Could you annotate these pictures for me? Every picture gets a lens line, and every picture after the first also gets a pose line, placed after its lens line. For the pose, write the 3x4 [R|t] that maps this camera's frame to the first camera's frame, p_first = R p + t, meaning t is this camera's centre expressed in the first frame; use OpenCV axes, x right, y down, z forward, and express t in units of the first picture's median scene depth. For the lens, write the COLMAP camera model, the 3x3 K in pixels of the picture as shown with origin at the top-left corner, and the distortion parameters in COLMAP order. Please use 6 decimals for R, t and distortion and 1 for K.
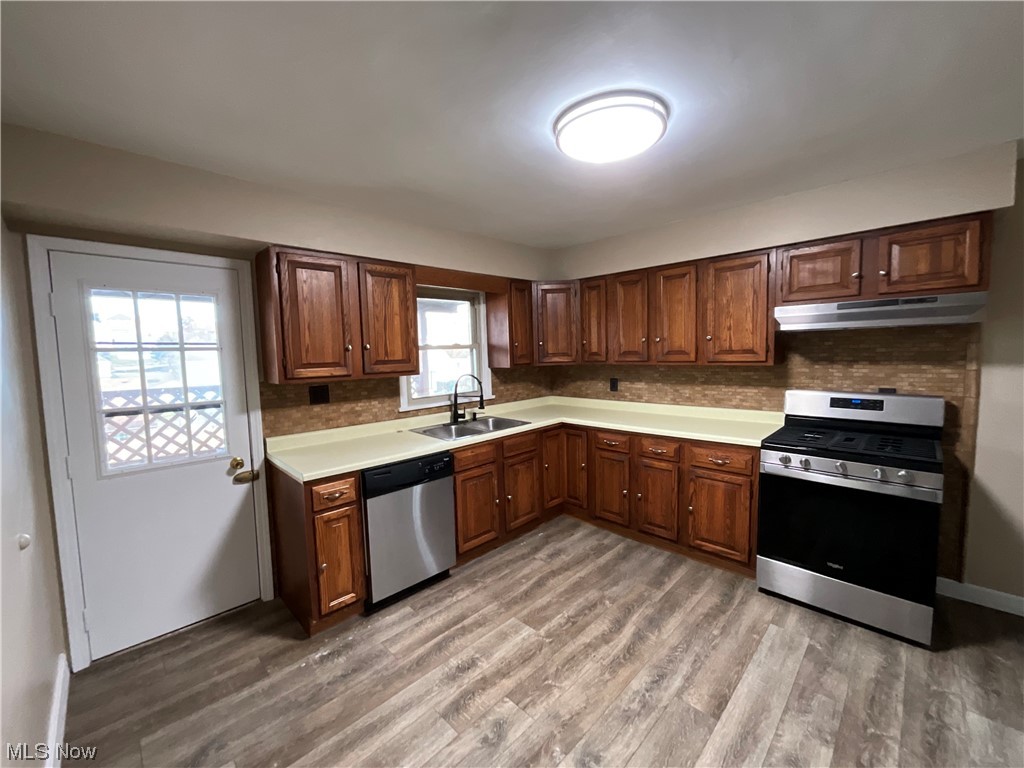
lens RADIAL K [[416.2, 0, 512.0], [0, 416.2, 384.0], [0, 0, 1]] dist [-0.002091, 0.000234]
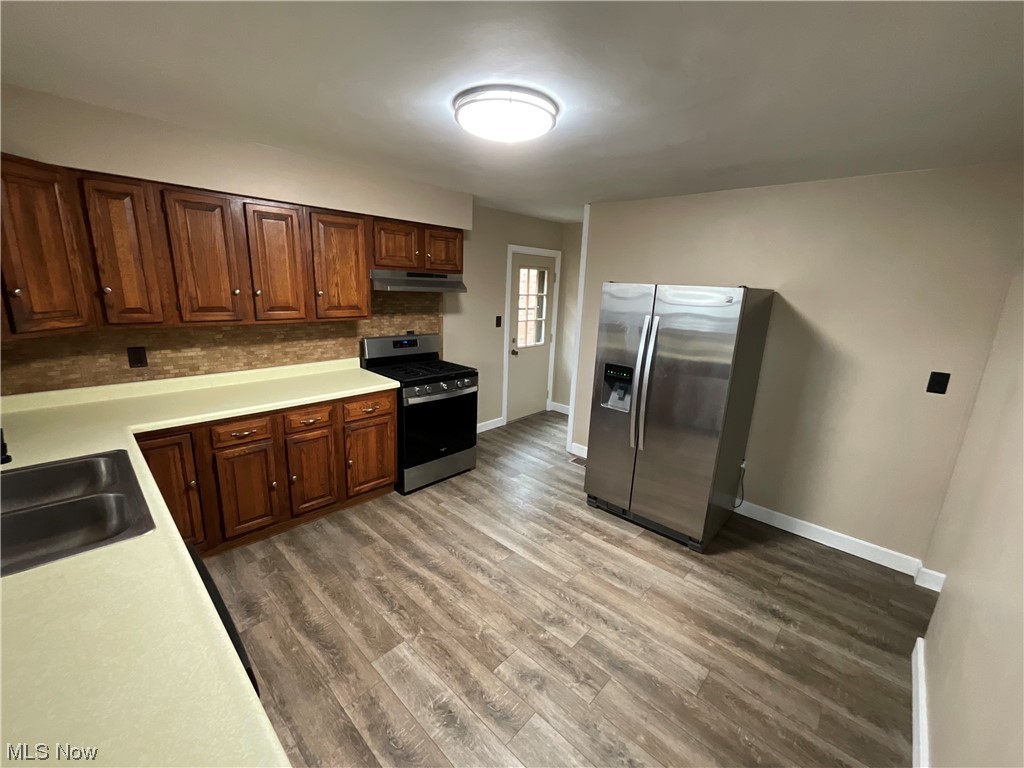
lens RADIAL K [[416.2, 0, 512.0], [0, 416.2, 384.0], [0, 0, 1]] dist [-0.002091, 0.000234]
pose [[-0.030432, -0.211453, 0.976914, -0.642374], [0.039274, 0.976359, 0.212556, -0.112596], [-0.998765, 0.044836, -0.021408, 0.701019]]
